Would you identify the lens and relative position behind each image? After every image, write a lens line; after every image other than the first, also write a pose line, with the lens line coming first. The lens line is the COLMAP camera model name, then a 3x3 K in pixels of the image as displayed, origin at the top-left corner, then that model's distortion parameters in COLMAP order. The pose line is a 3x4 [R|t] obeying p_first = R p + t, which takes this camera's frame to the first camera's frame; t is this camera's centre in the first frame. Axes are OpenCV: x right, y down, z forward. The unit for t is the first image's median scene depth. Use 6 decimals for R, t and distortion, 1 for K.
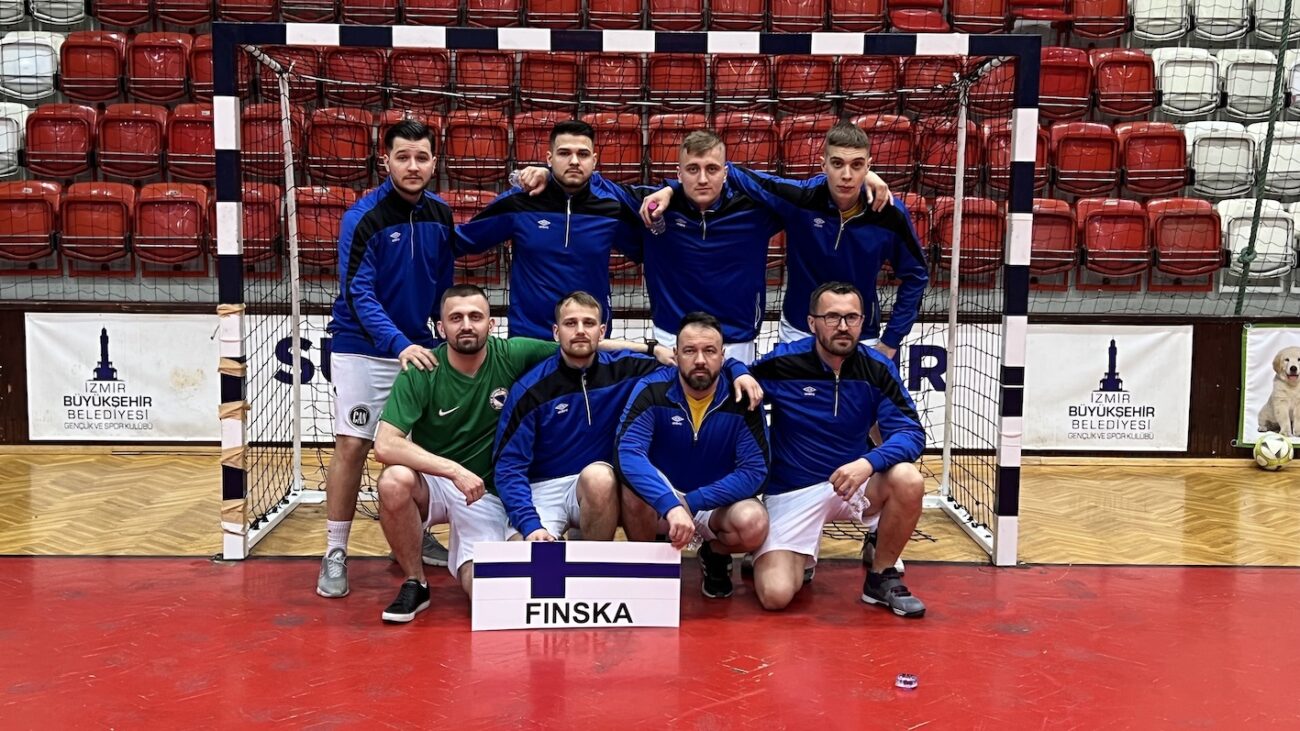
lens RADIAL K [[1598.2, 0, 652.2], [0, 1598.2, 355.4], [0, 0, 1]] dist [-0.000615, 0.000000]
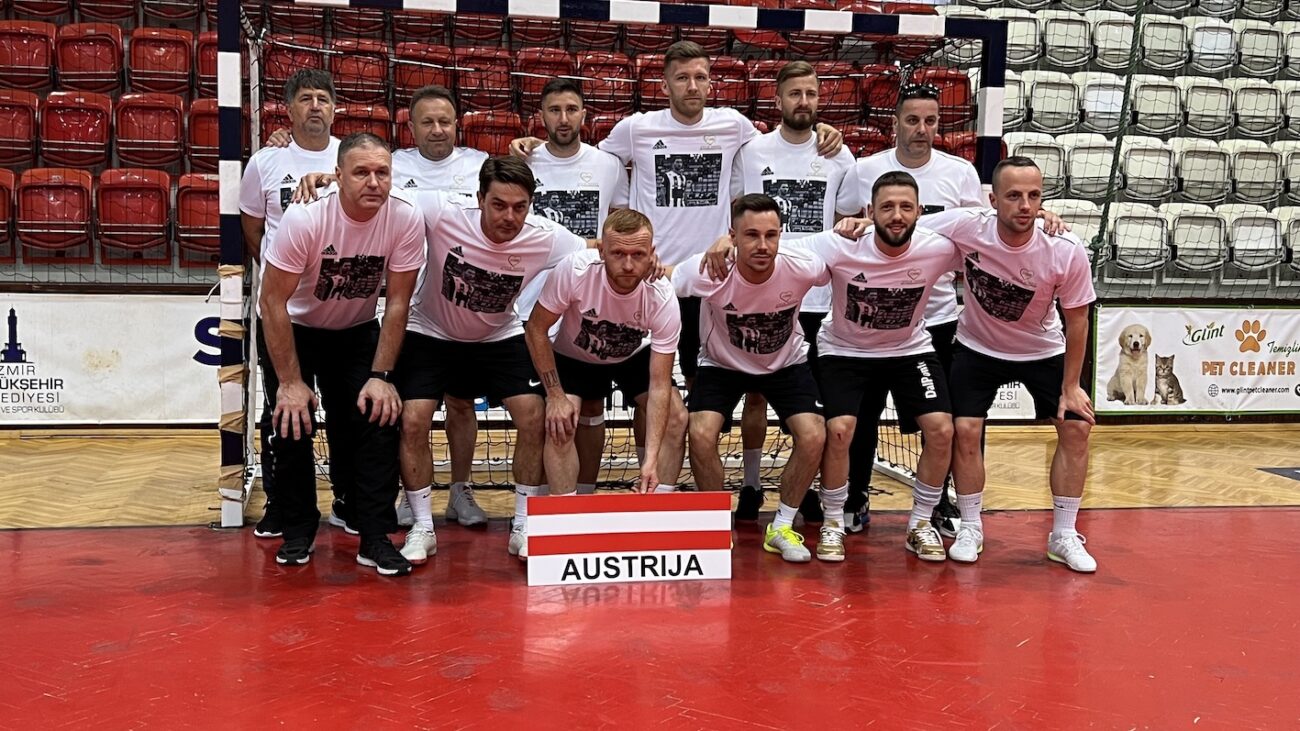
lens RADIAL K [[1478.6, 0, 659.7], [0, 1478.6, 359.4], [0, 0, 1]] dist [-0.006869, 0.000000]
pose [[0.981342, -0.007463, 0.192125, -0.129743], [0.009638, 0.999900, -0.010390, 0.027049], [-0.192028, 0.012048, 0.981315, 0.043793]]
